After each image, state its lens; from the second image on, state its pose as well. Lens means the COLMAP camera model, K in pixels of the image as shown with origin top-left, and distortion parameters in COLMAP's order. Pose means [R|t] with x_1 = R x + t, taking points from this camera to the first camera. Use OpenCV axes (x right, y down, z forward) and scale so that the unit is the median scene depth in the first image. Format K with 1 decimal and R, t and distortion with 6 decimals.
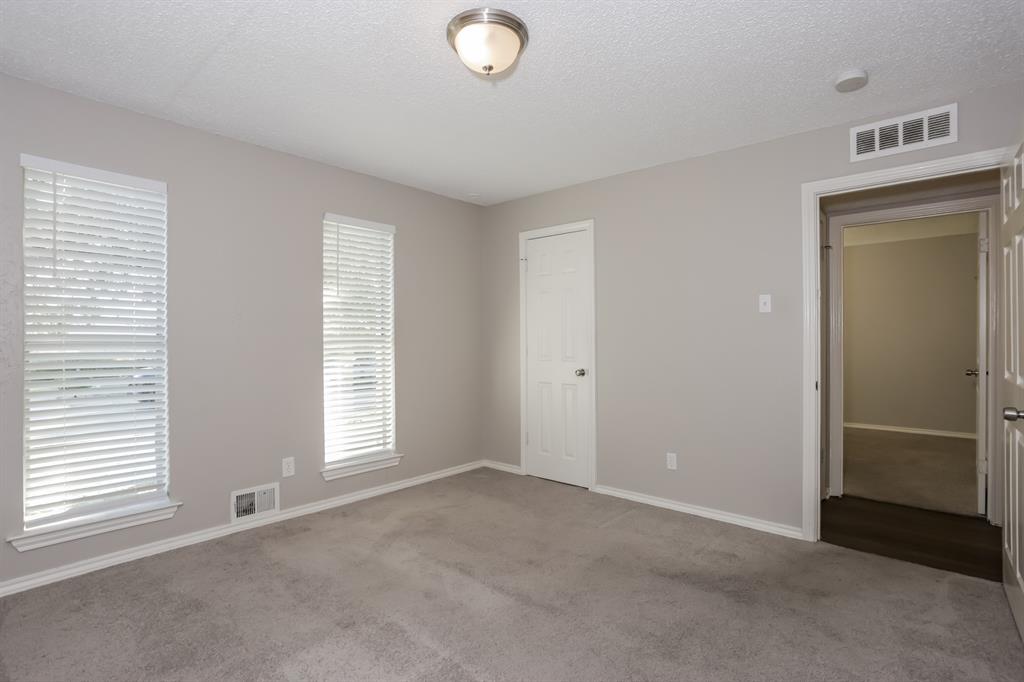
lens RADIAL K [[503.2, 0, 512.0], [0, 503.2, 341.0], [0, 0, 1]] dist [-0.001189, 0.000517]
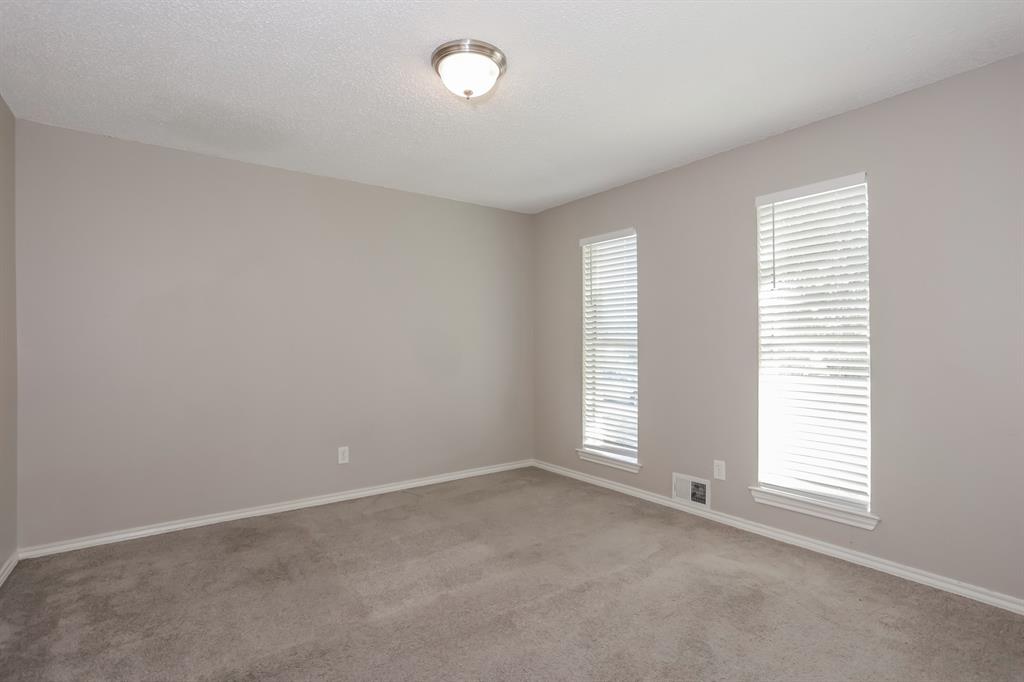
lens RADIAL K [[515.1, 0, 512.0], [0, 515.1, 341.0], [0, 0, 1]] dist [-0.000063, 0.000089]
pose [[-0.208428, -0.006573, -0.978016, 0.705489], [-0.004265, 0.999974, -0.005812, 0.004430], [0.978028, 0.002960, -0.208451, 0.902104]]
